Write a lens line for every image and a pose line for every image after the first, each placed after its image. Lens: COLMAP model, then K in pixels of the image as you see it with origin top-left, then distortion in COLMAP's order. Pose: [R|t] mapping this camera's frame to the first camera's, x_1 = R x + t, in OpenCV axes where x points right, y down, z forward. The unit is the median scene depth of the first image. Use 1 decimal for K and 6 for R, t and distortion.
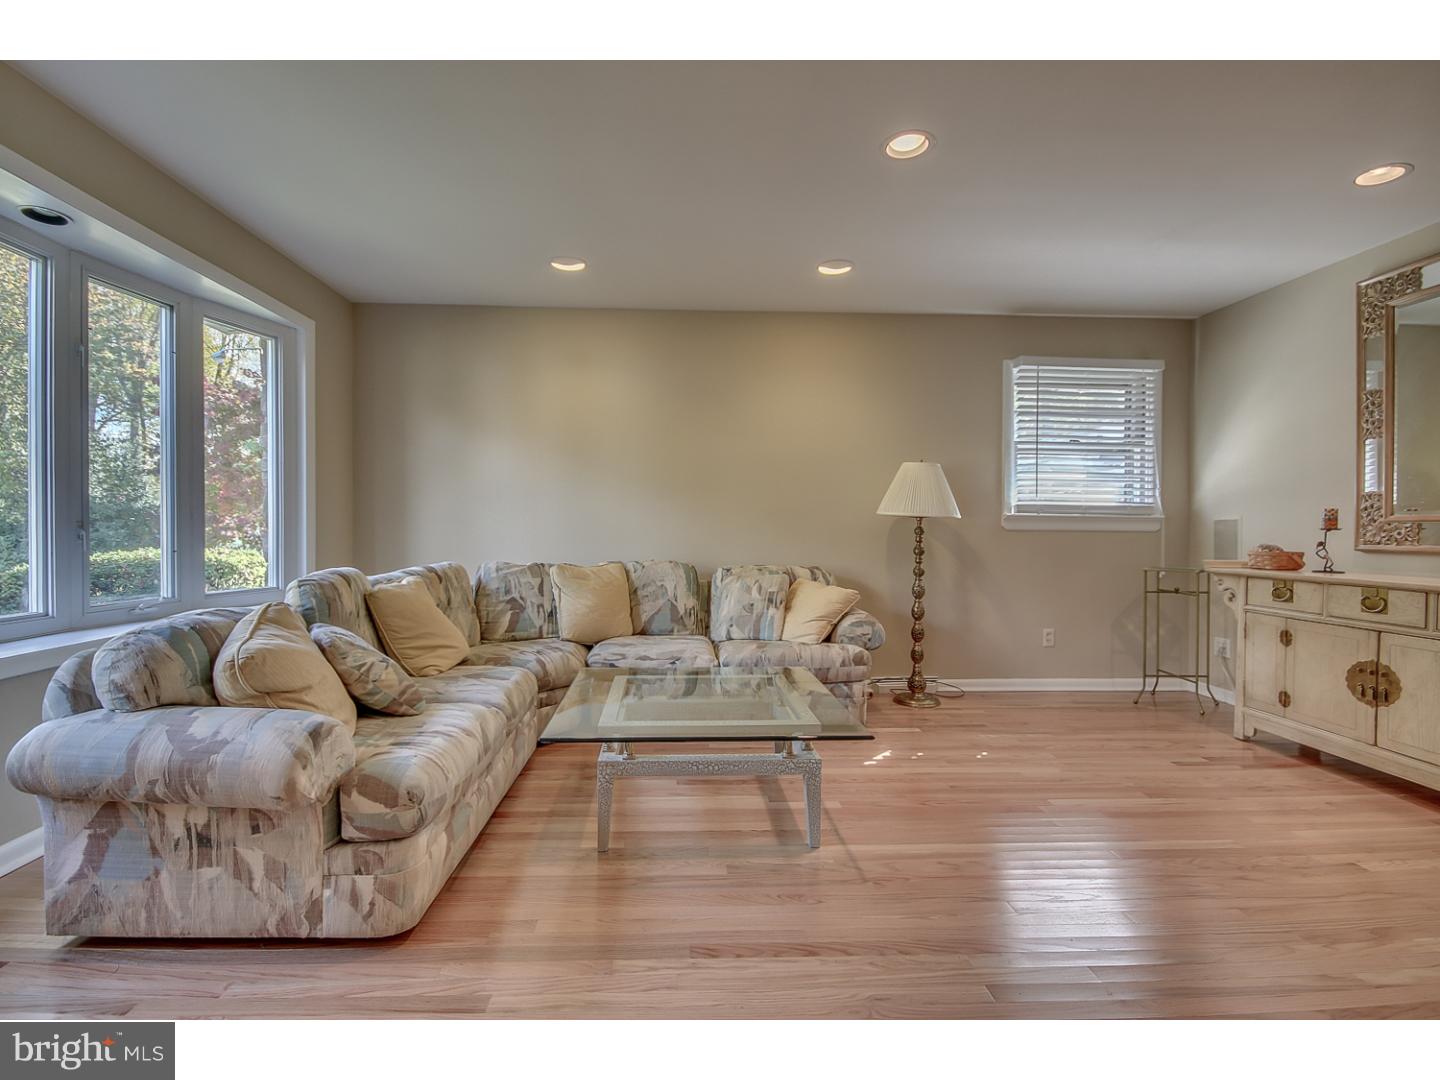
lens RADIAL K [[697.1, 0, 717.9], [0, 697.1, 530.5], [0, 0, 1]] dist [-0.009426, -0.002854]
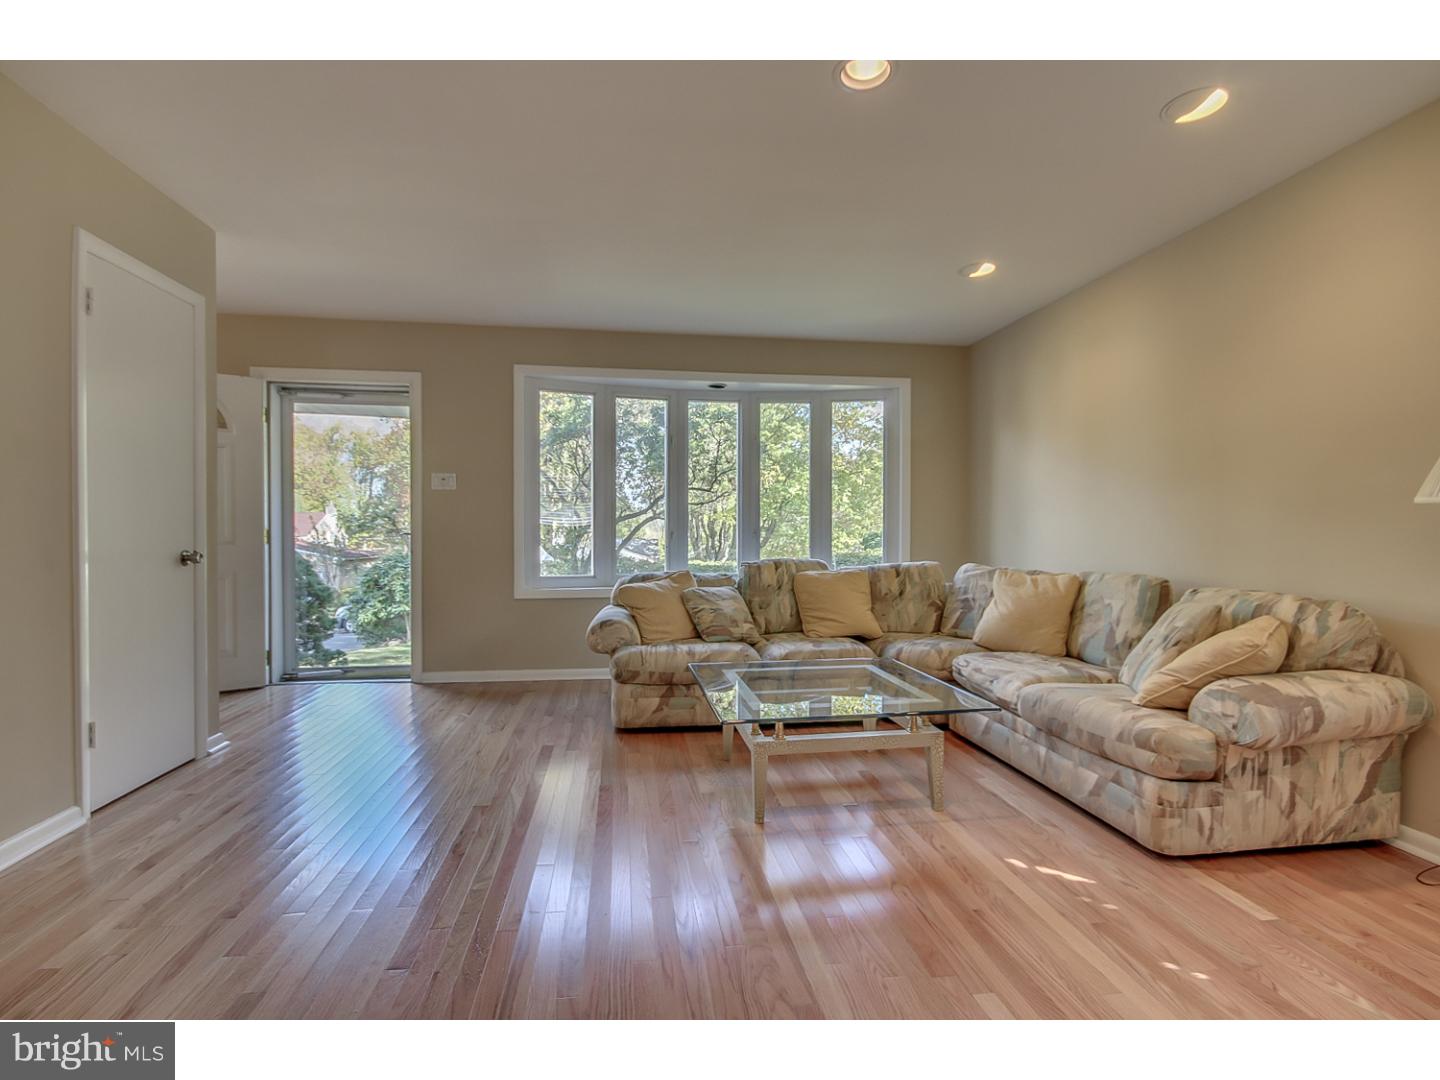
lens RADIAL K [[697.1, 0, 723.8], [0, 697.1, 541.8], [0, 0, 1]] dist [-0.009426, -0.002854]
pose [[0.102917, 0.009644, -0.994643, 0.738629], [-0.009533, 0.999917, 0.008709, 0.004881], [0.994644, 0.008586, 0.103000, 0.528032]]
